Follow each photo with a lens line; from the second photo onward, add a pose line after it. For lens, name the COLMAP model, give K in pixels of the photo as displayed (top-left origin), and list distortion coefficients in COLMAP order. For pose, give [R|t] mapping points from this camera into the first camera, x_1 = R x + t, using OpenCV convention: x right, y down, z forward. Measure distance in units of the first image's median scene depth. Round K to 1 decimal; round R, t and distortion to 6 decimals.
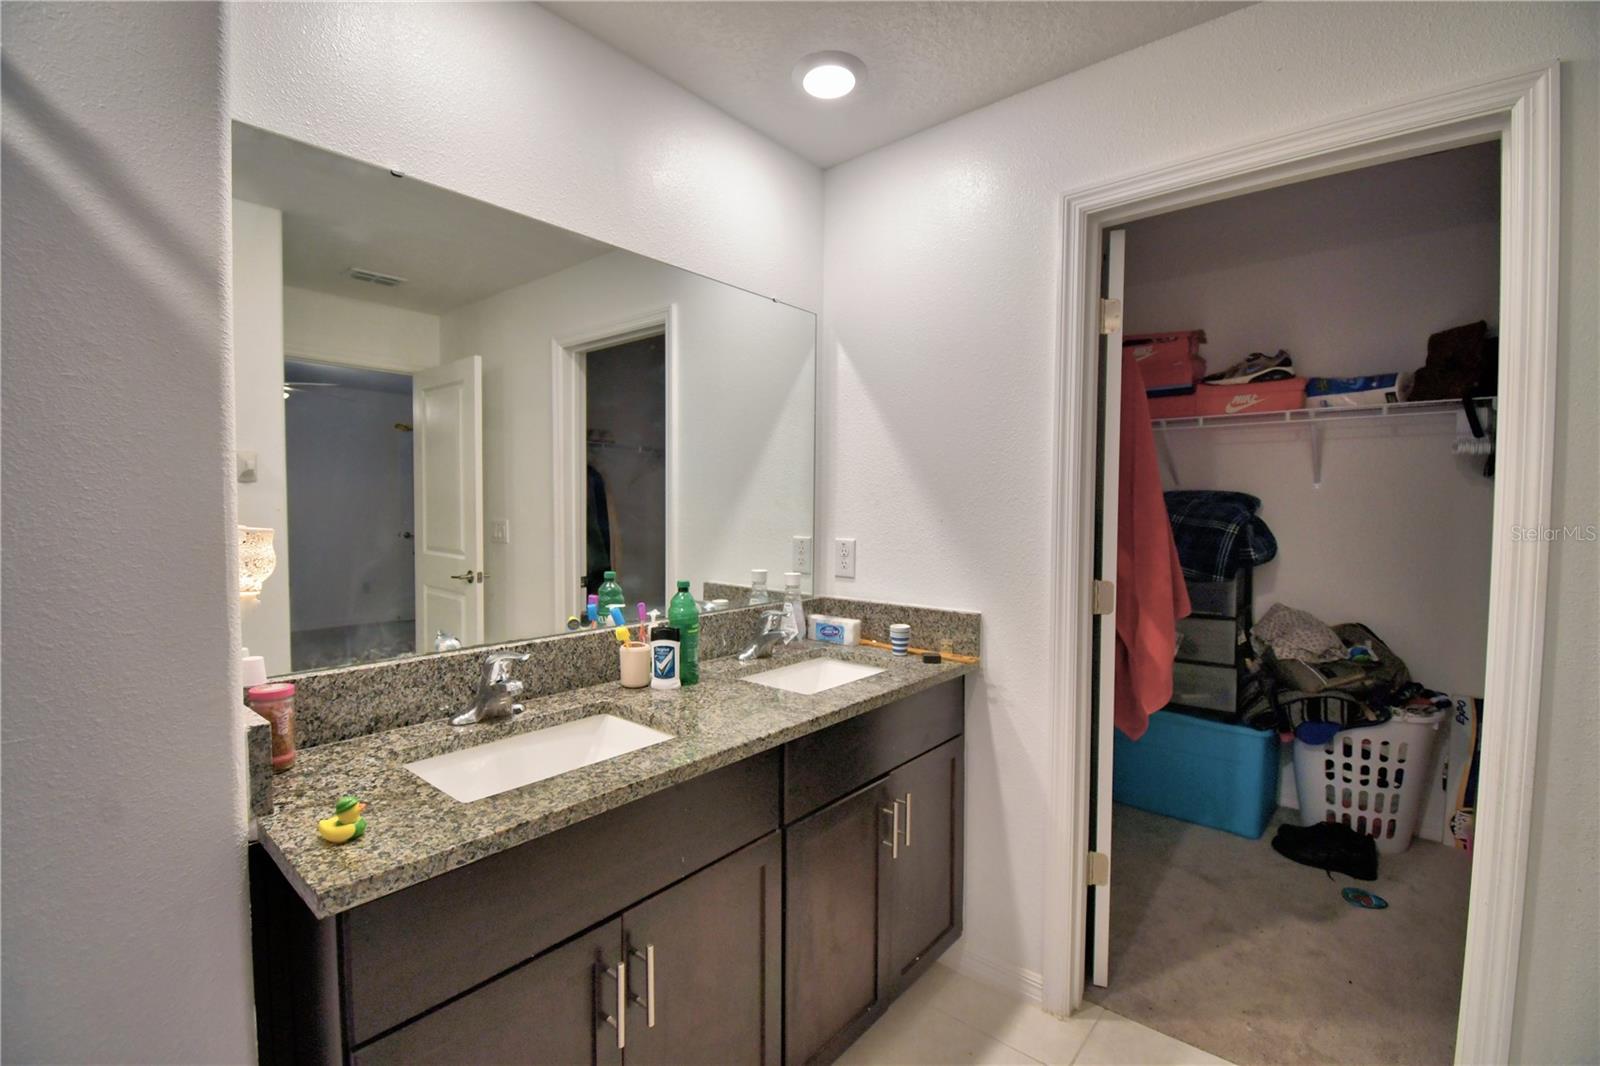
lens RADIAL K [[702.2, 0, 798.6], [0, 702.2, 531.2], [0, 0, 1]] dist [0.012100, -0.020666]
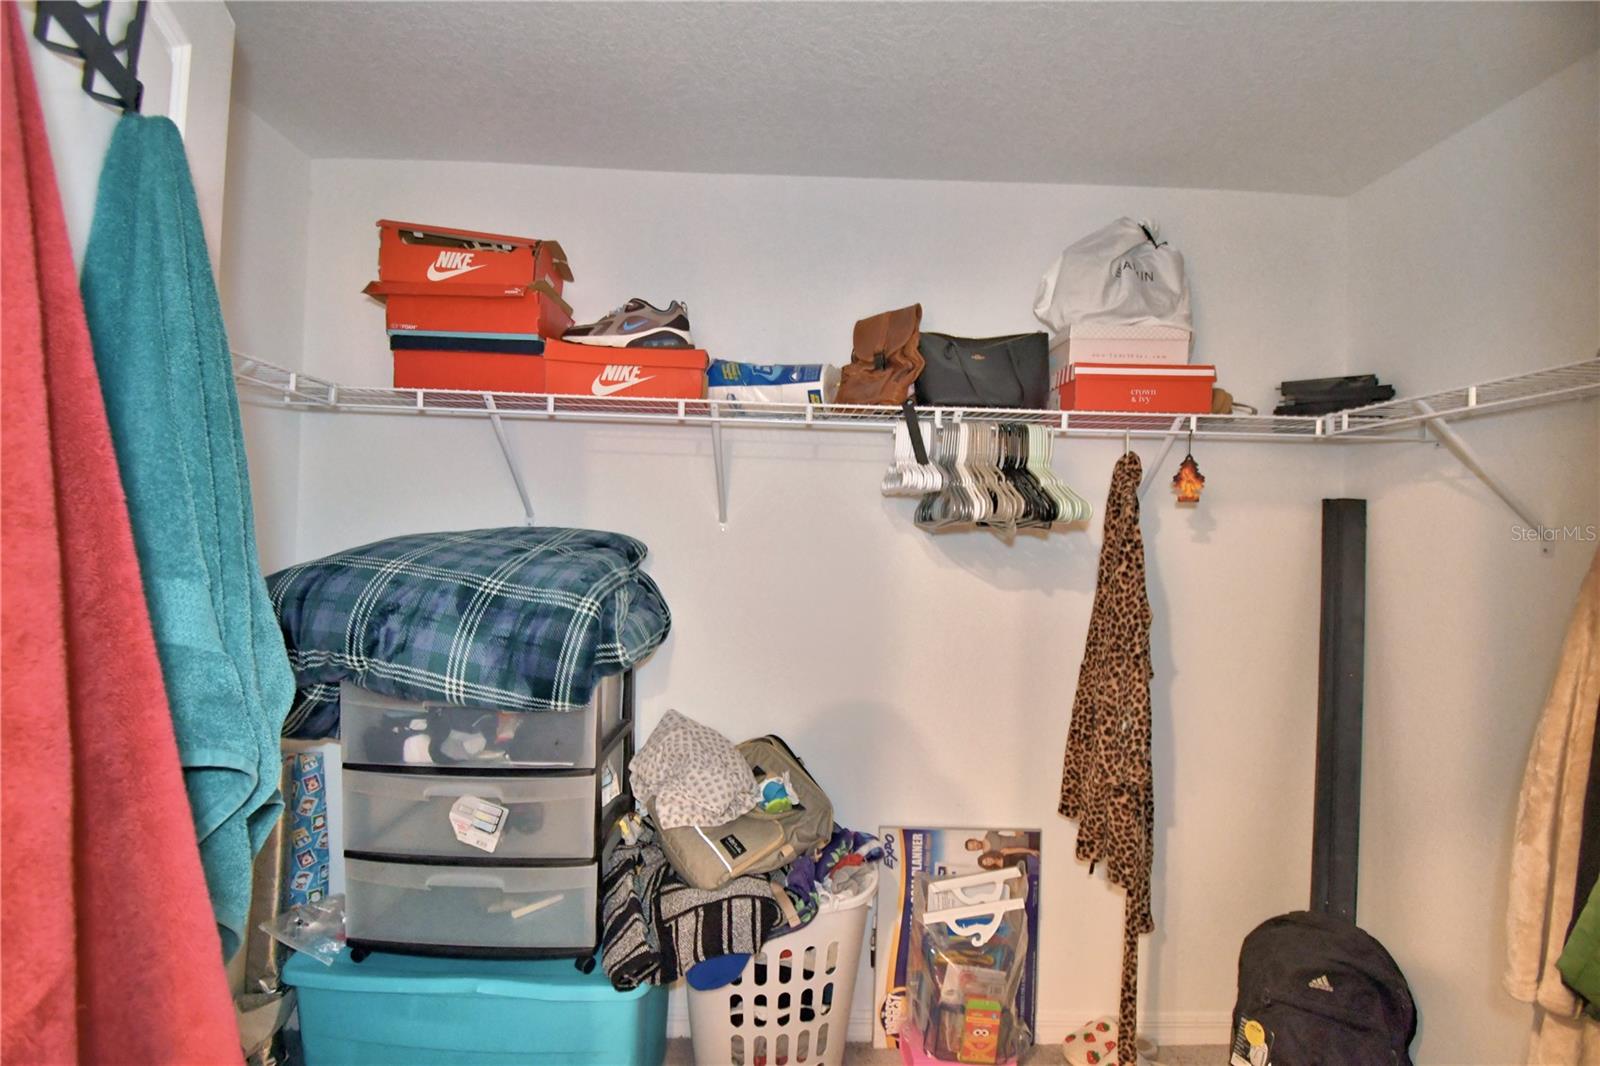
lens RADIAL K [[702.2, 0, 805.3], [0, 702.2, 532.2], [0, 0, 1]] dist [0.012100, -0.020666]
pose [[0.740612, 0.021411, 0.671592, 0.389199], [-0.002266, 0.999566, -0.029369, -0.043911], [-0.671929, 0.020229, 0.740339, 0.507863]]
